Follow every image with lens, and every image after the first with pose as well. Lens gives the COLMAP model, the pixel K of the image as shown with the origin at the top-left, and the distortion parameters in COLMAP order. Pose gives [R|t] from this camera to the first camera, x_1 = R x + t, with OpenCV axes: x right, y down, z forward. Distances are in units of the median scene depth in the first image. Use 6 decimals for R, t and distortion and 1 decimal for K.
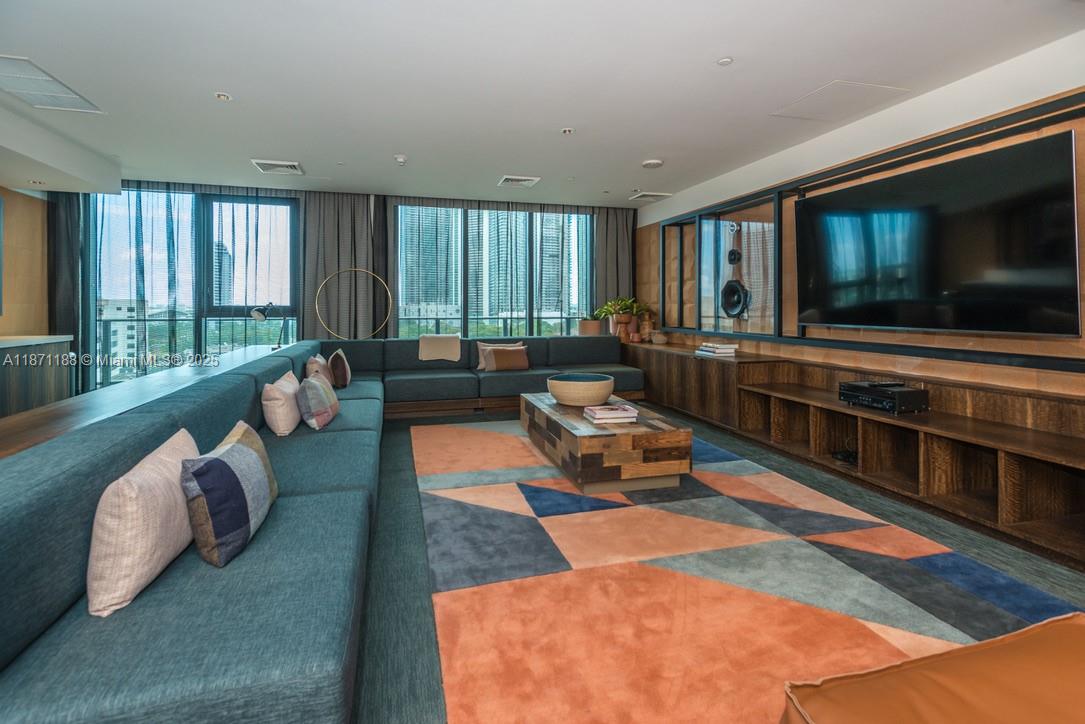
lens RADIAL K [[517.5, 0, 540.4], [0, 517.5, 301.9], [0, 0, 1]] dist [0.002559, -0.000165]
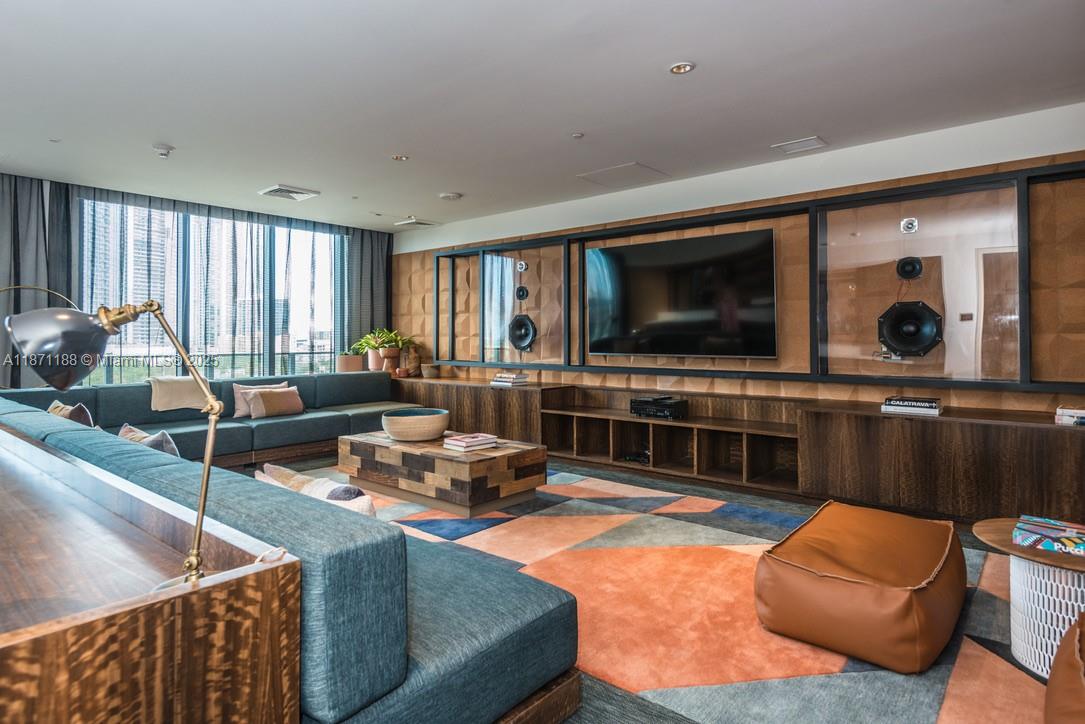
lens RADIAL K [[607.3, 0, 543.1], [0, 607.3, 333.4], [0, 0, 1]] dist [-0.000322, -0.000090]
pose [[0.826351, 0.001258, 0.563155, -0.340508], [0.000257, 0.999997, -0.002612, 0.000656], [-0.563156, 0.002303, 0.826347, -0.073513]]
